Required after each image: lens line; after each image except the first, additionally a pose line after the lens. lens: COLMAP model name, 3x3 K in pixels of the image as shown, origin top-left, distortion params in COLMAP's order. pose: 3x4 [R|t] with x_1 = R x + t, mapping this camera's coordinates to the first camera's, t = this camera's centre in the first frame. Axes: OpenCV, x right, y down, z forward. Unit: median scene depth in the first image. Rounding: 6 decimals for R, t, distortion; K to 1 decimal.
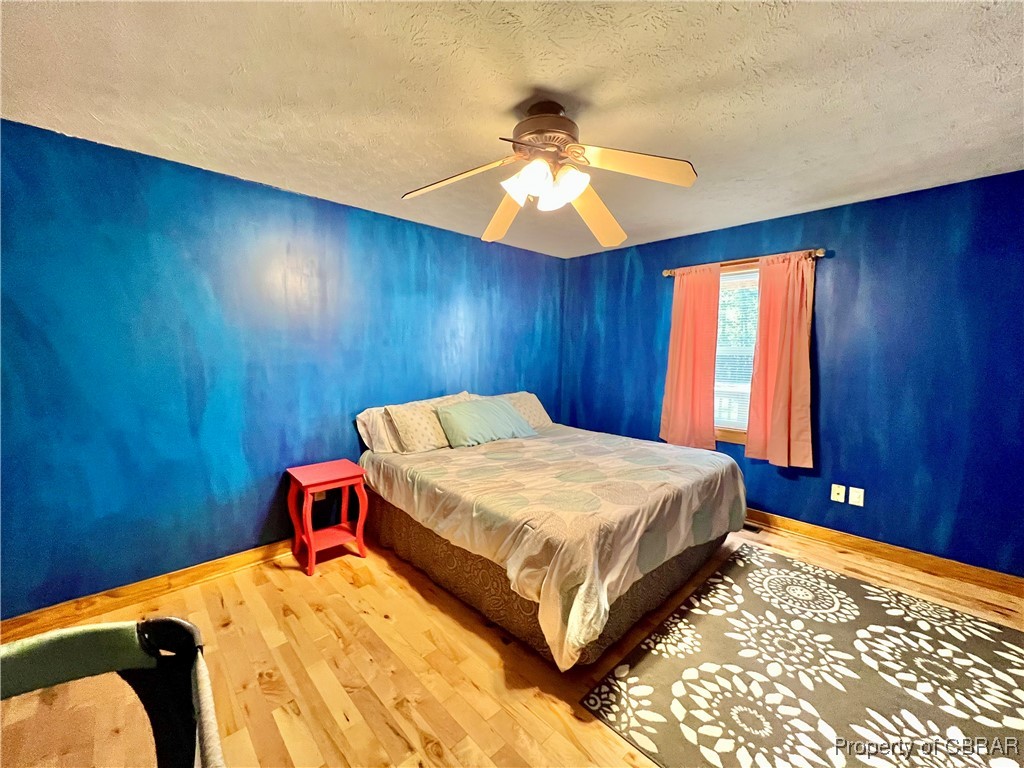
lens RADIAL K [[409.8, 0, 507.5], [0, 409.8, 379.0], [0, 0, 1]] dist [-0.002898, 0.000559]
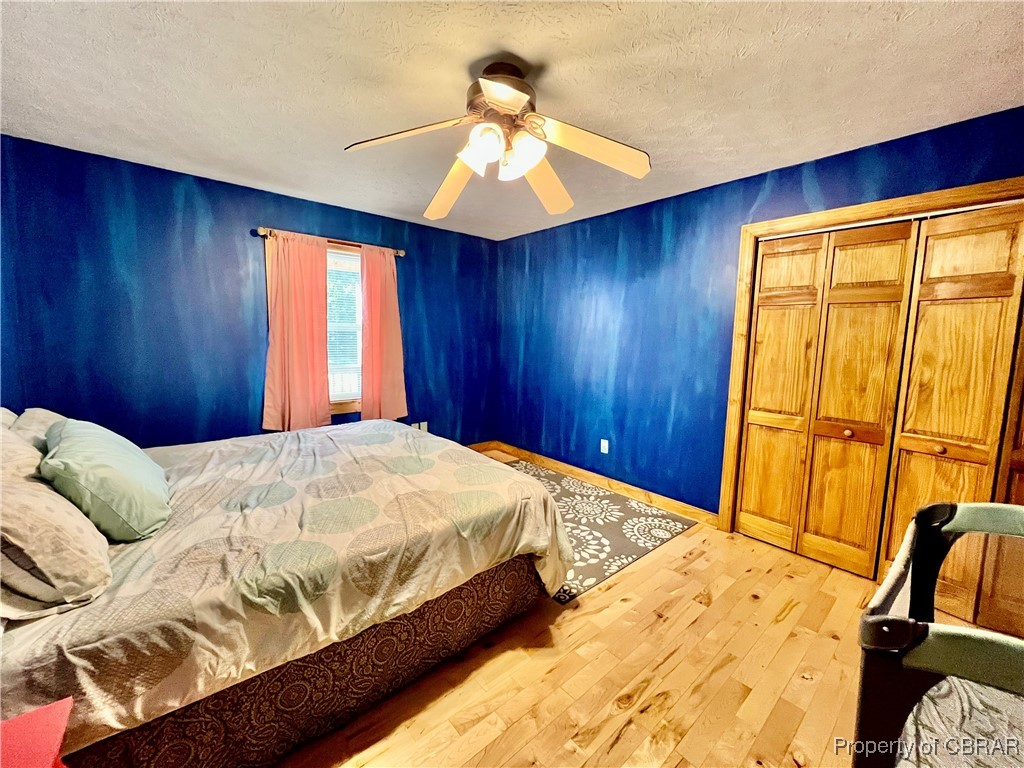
lens RADIAL K [[409.8, 0, 507.0], [0, 409.8, 381.6], [0, 0, 1]] dist [-0.002898, 0.000559]
pose [[0.055638, -0.120052, 0.991207, -0.815483], [0.052866, 0.991707, 0.117145, -0.049627], [-0.997050, 0.045883, 0.061523, 0.846706]]
